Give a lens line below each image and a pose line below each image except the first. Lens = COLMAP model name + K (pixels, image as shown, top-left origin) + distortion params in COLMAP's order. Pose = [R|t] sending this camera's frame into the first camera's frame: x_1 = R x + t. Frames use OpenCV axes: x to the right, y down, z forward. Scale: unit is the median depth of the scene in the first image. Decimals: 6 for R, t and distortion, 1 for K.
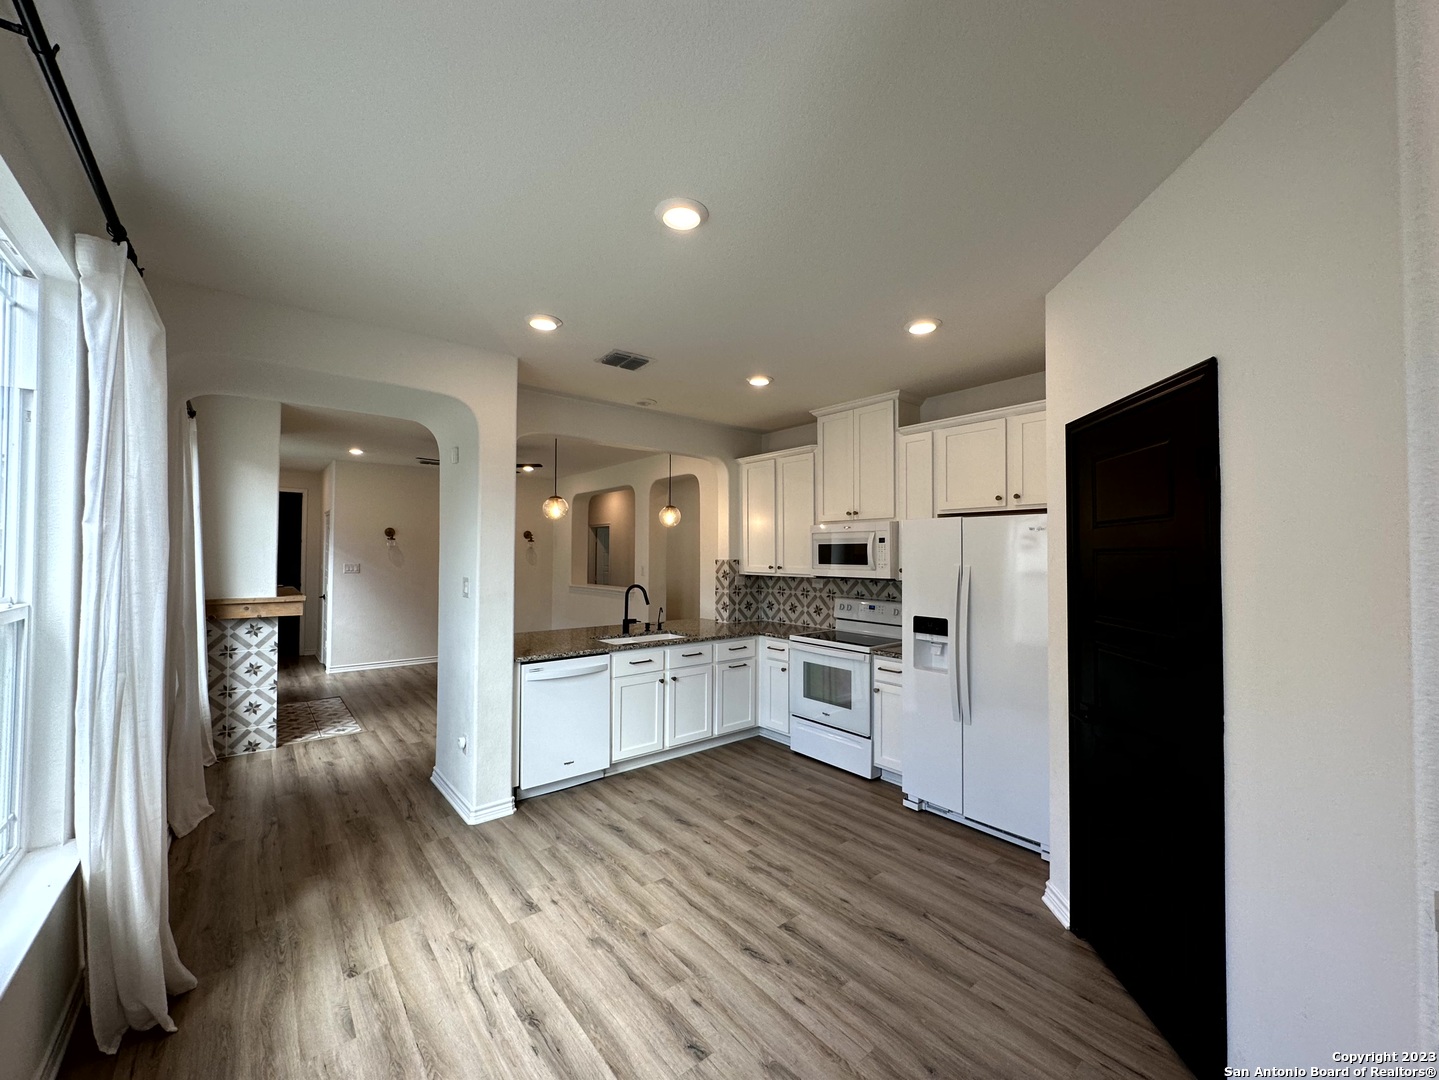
lens RADIAL K [[573.6, 0, 719.4], [0, 573.6, 540.3], [0, 0, 1]] dist [-0.001793, 0.000497]
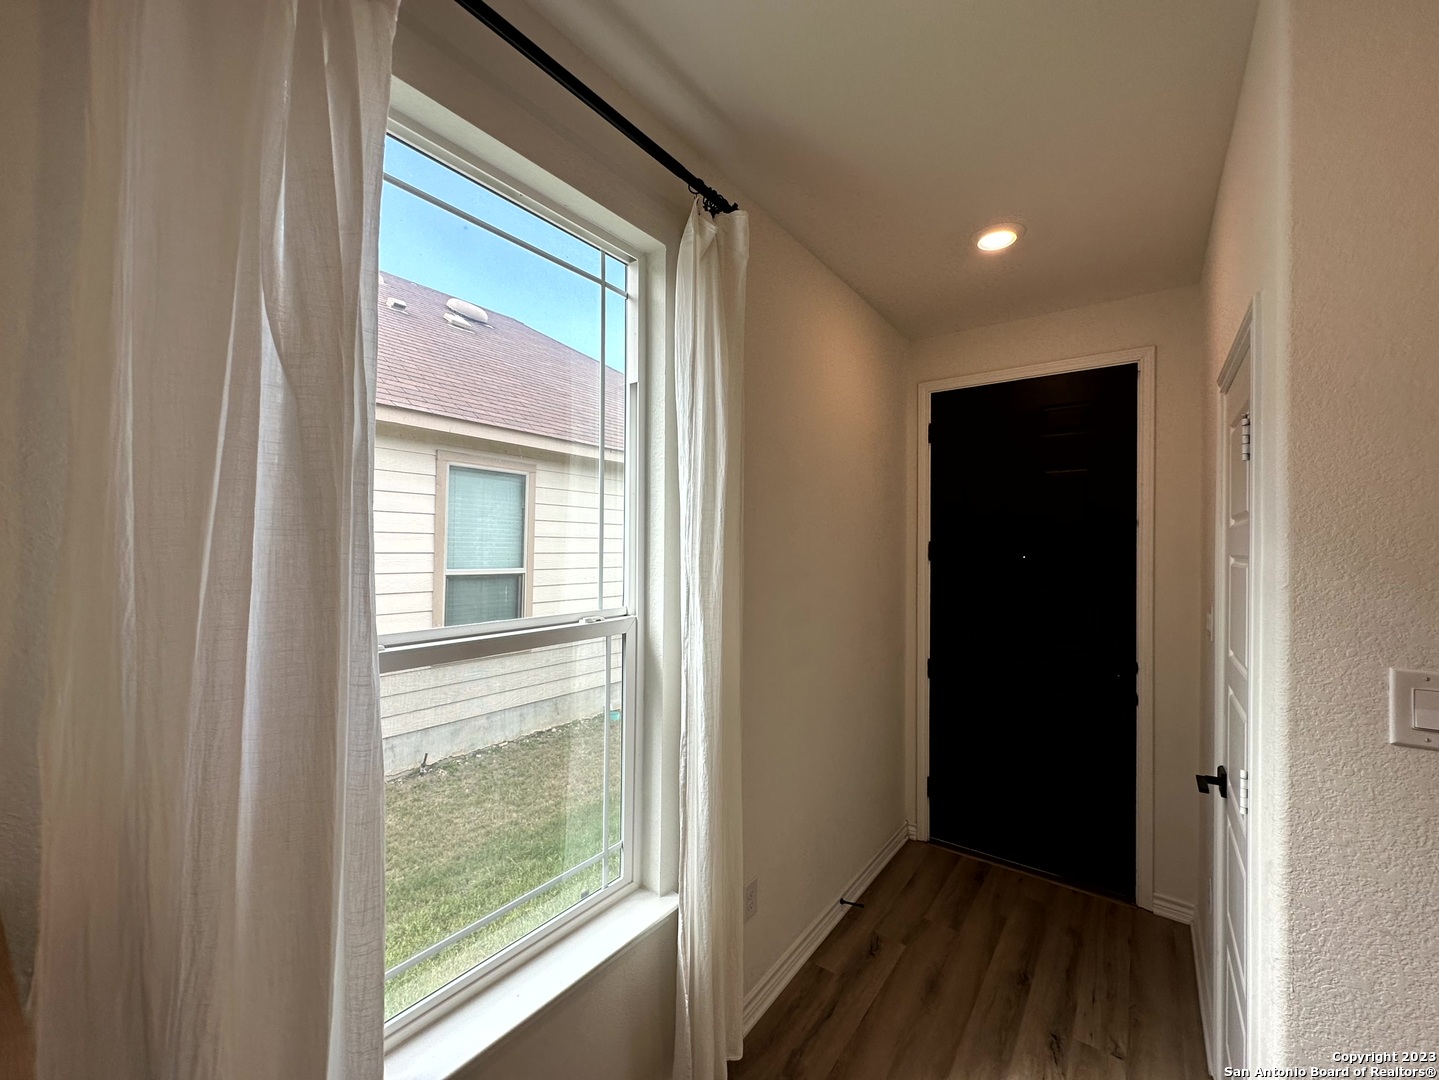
lens RADIAL K [[573.6, 0, 719.4], [0, 573.6, 540.3], [0, 0, 1]] dist [-0.001793, 0.000497]
pose [[0.243155, -0.015002, -0.969871, -1.136674], [0.015562, 0.999812, -0.011564, 0.025200], [0.969863, -0.012282, 0.243343, 1.655175]]
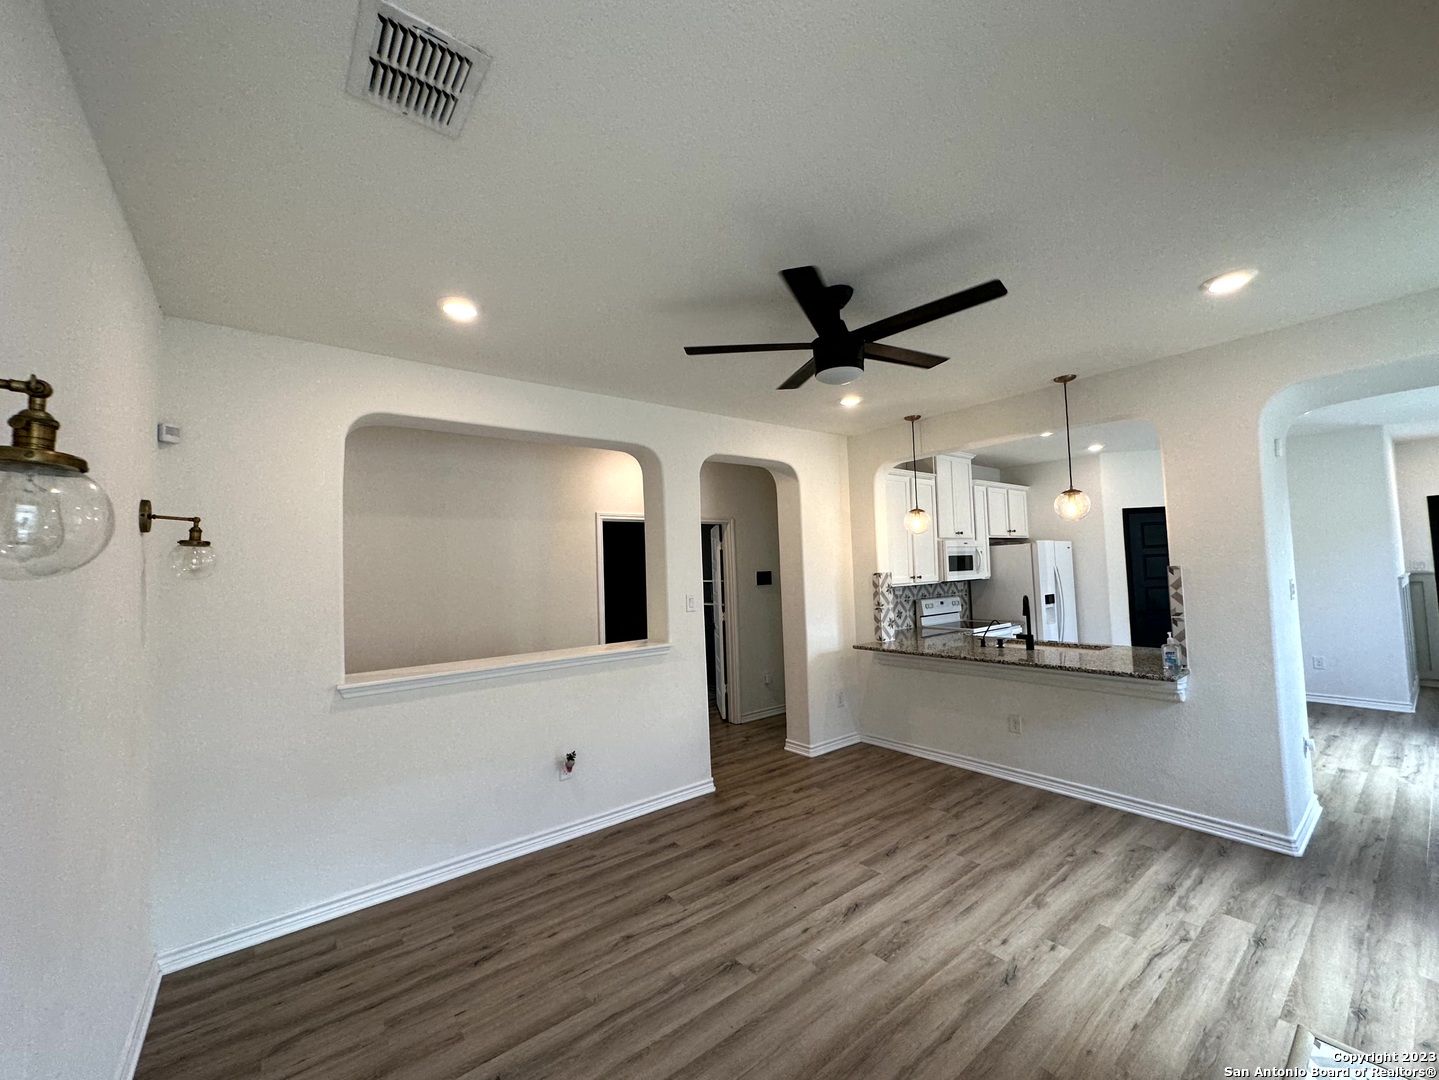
lens RADIAL K [[573.6, 0, 719.4], [0, 573.6, 540.3], [0, 0, 1]] dist [-0.001793, 0.000497]
pose [[0.020889, 0.043943, 0.998816, -1.356678], [0.008576, 0.998989, -0.044130, 0.030480], [-0.999745, 0.009488, 0.020491, 1.836521]]
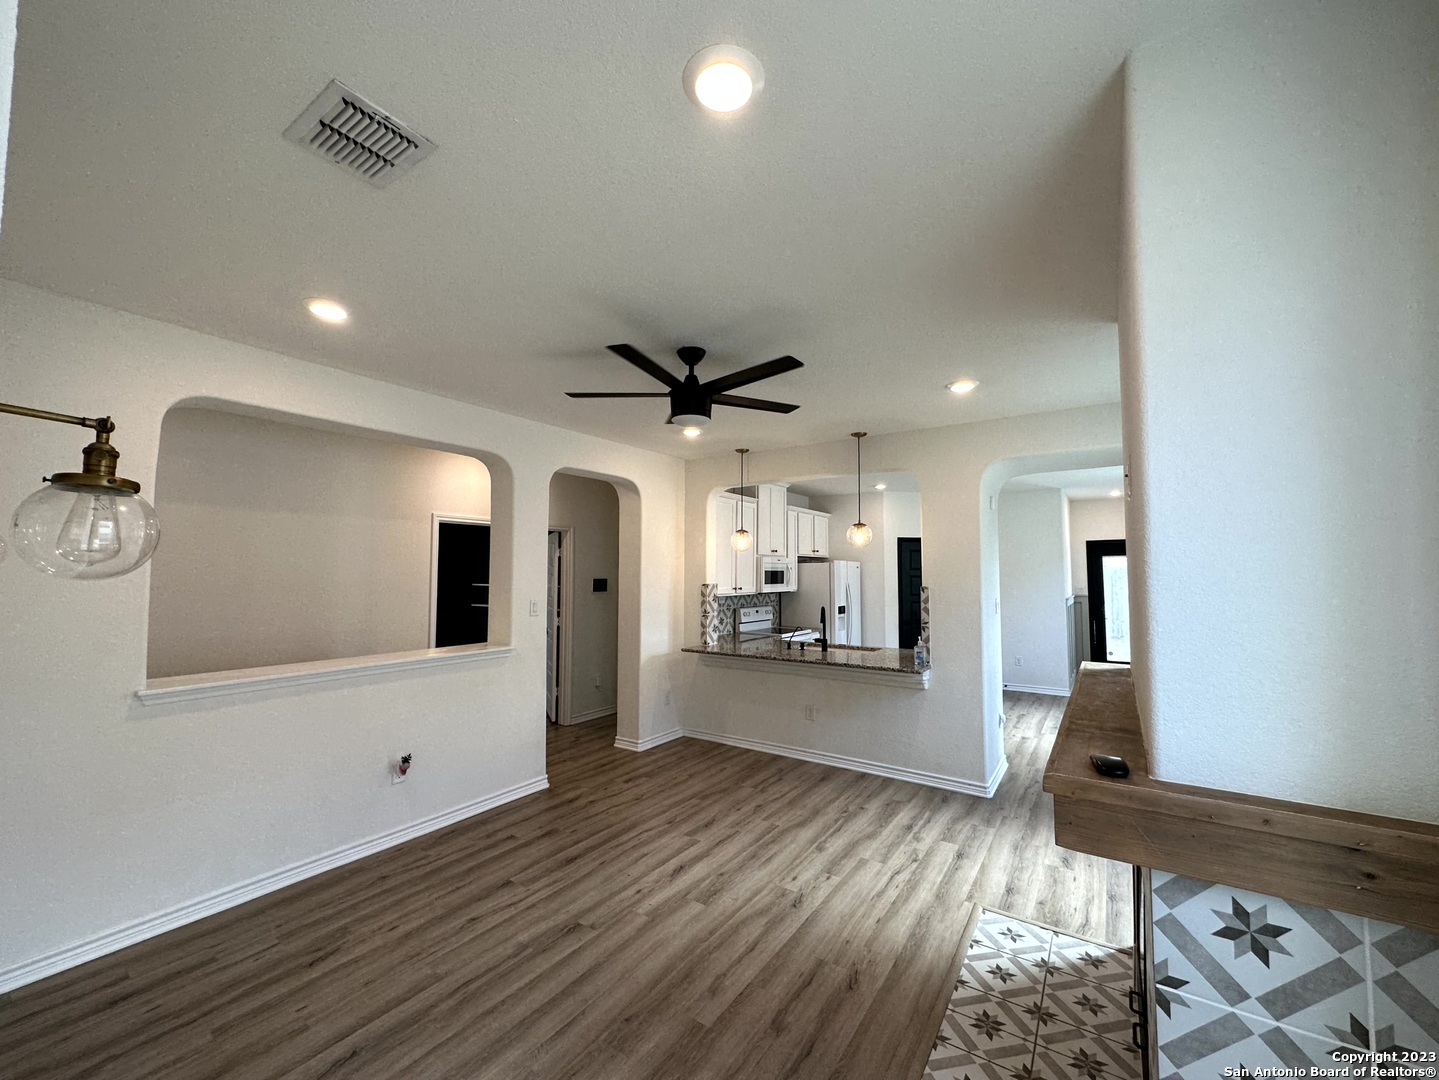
lens RADIAL K [[573.6, 0, 719.4], [0, 573.6, 540.3], [0, 0, 1]] dist [-0.001793, 0.000497]
pose [[-0.281718, 0.048156, 0.958288, -1.465201], [-0.028443, 0.997882, -0.058507, 0.023455], [-0.959076, -0.043739, -0.279751, 1.887048]]
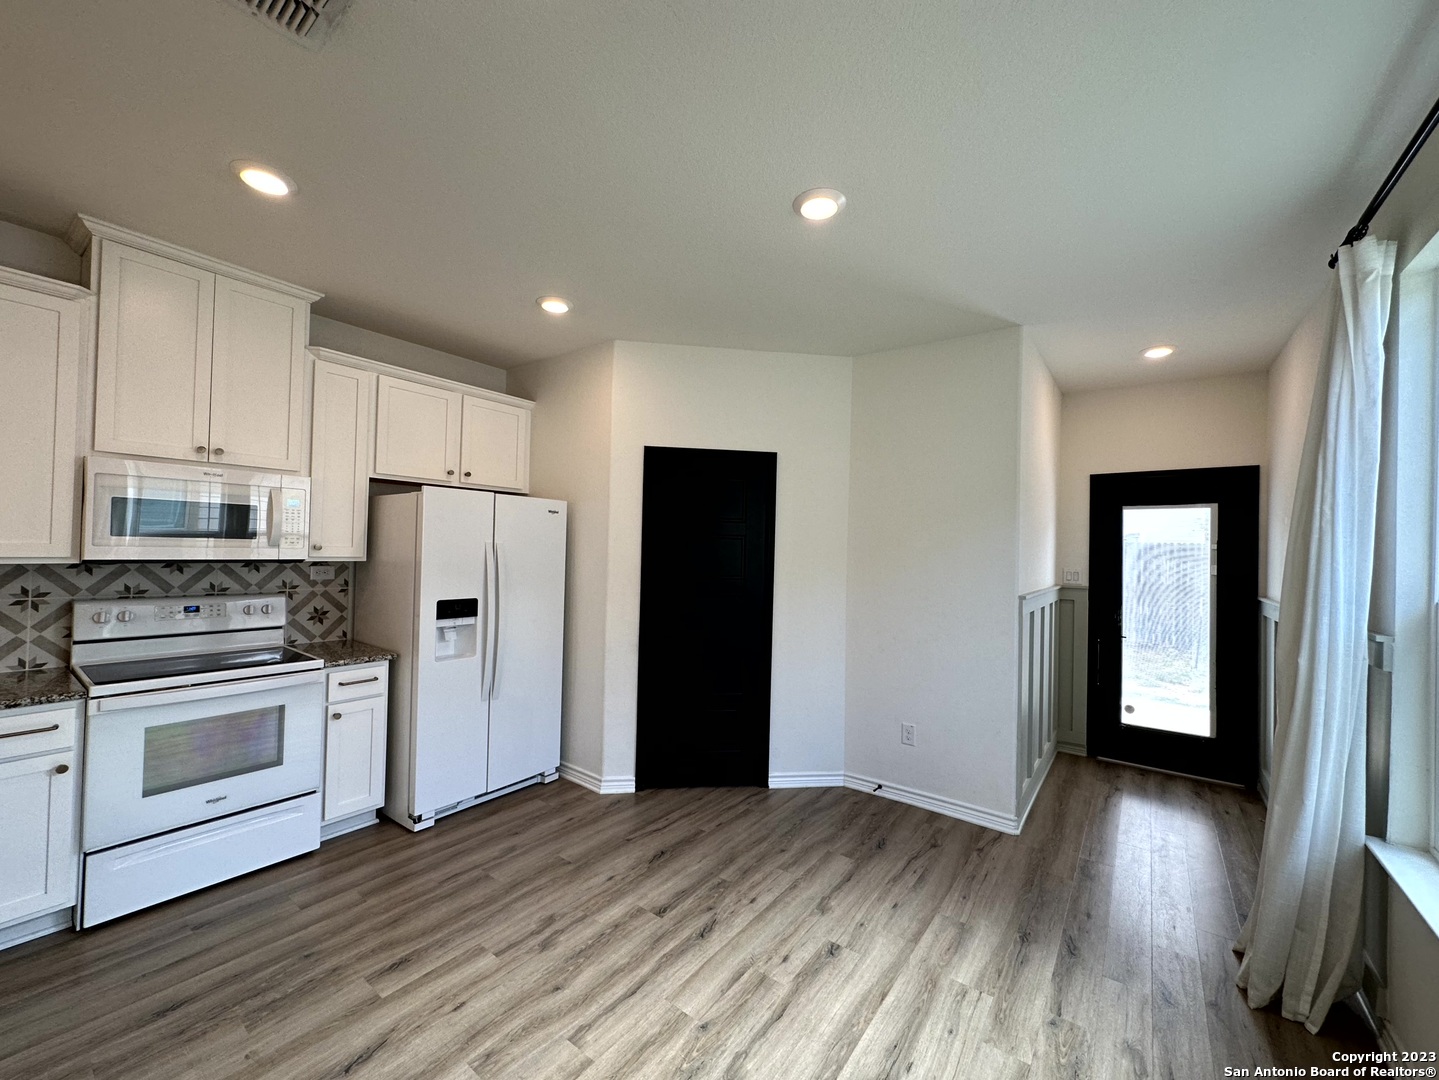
lens RADIAL K [[573.6, 0, 719.4], [0, 573.6, 540.3], [0, 0, 1]] dist [-0.001793, 0.000497]
pose [[-0.239695, -0.000439, 0.970848, -0.550491], [-0.052663, 0.998533, -0.012551, 0.028624], [-0.969419, -0.054137, -0.239367, 0.749224]]
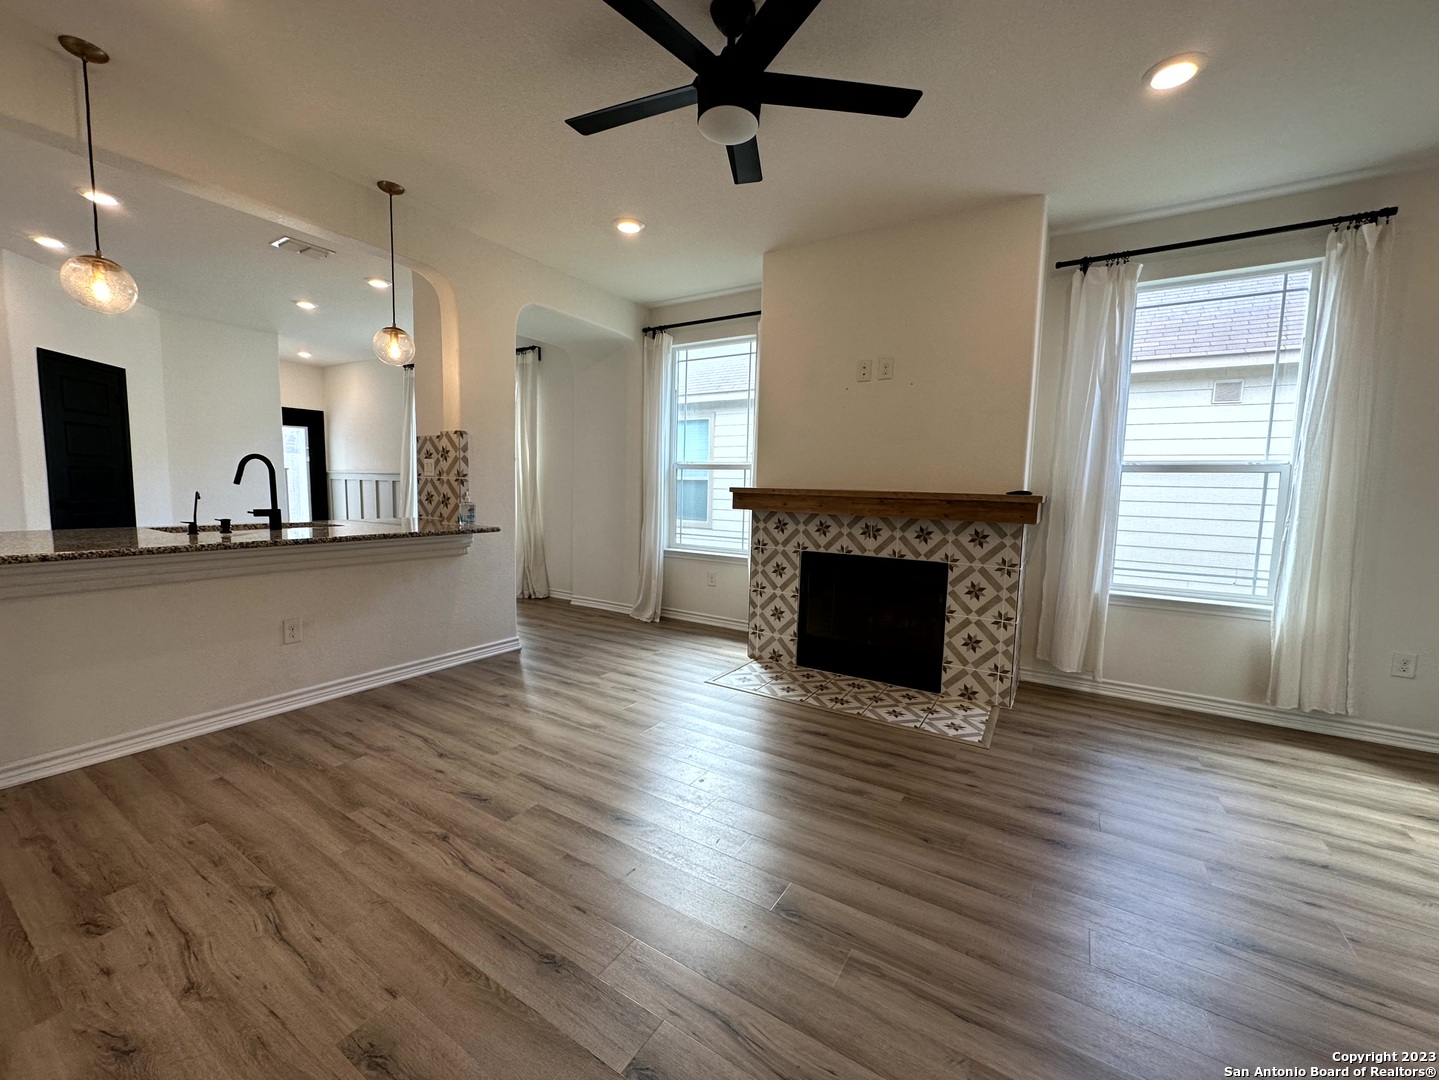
lens RADIAL K [[574.5, 0, 719.5], [0, 574.5, 540.0], [0, 0, 1]] dist [-0.002279, 0.000429]
pose [[-0.947014, 0.000440, -0.321191, -0.537437], [-0.022255, 0.997506, 0.066986, 0.147834], [0.320420, 0.070584, -0.944642, 2.216901]]
